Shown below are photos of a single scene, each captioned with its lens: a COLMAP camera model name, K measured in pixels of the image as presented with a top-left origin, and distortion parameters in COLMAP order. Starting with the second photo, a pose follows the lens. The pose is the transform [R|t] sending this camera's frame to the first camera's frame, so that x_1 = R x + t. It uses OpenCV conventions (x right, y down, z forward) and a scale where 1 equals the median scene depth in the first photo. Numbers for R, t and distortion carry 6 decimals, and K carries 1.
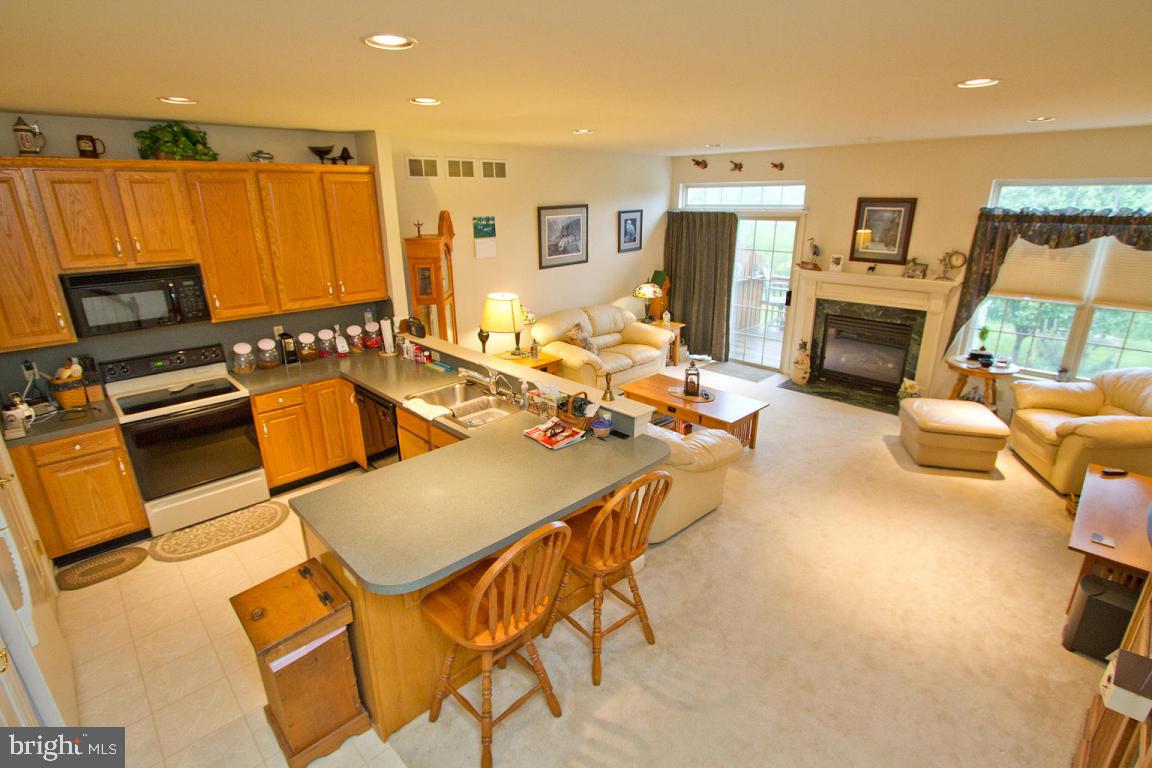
lens RADIAL K [[562.3, 0, 576.0], [0, 562.3, 384.0], [0, 0, 1]] dist [-0.014619, 0.000669]
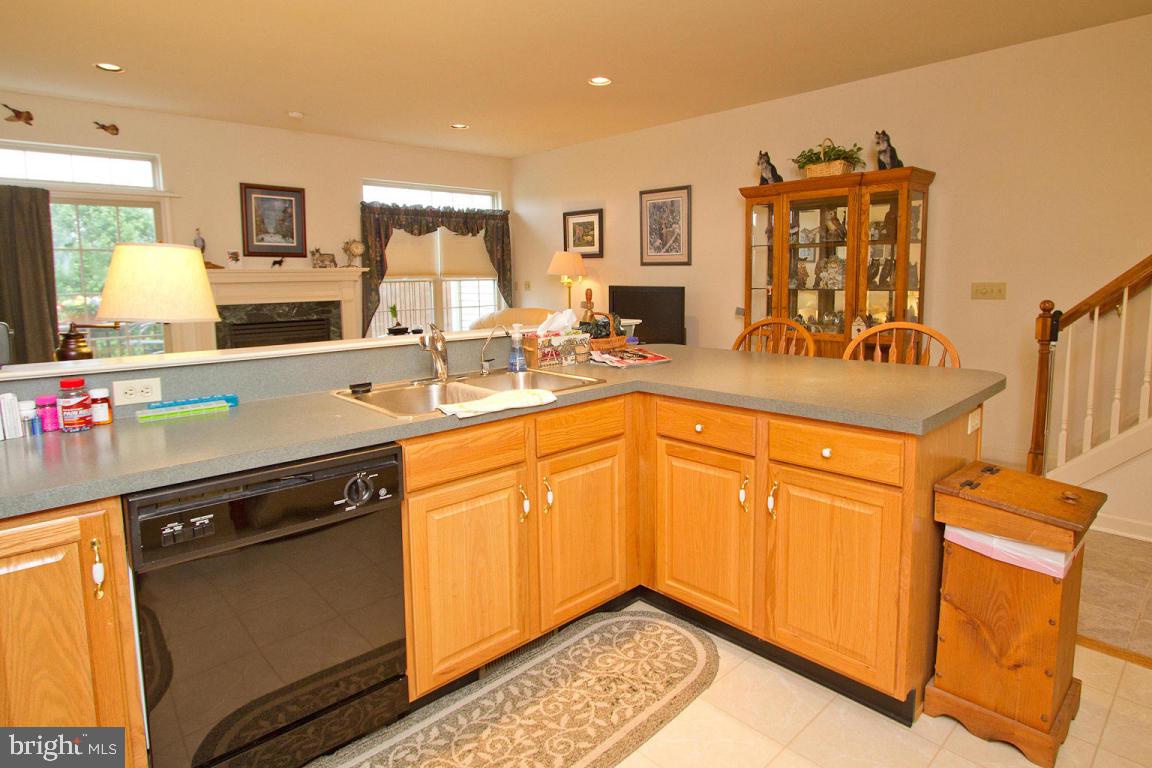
lens RADIAL K [[648.5, 0, 583.7], [0, 648.5, 341.8], [0, 0, 1]] dist [-0.001022, 0.000919]
pose [[0.016002, -0.095011, 0.995348, -0.547449], [0.328856, 0.940592, 0.084497, -0.018142], [-0.944245, 0.325974, 0.046296, 0.595544]]
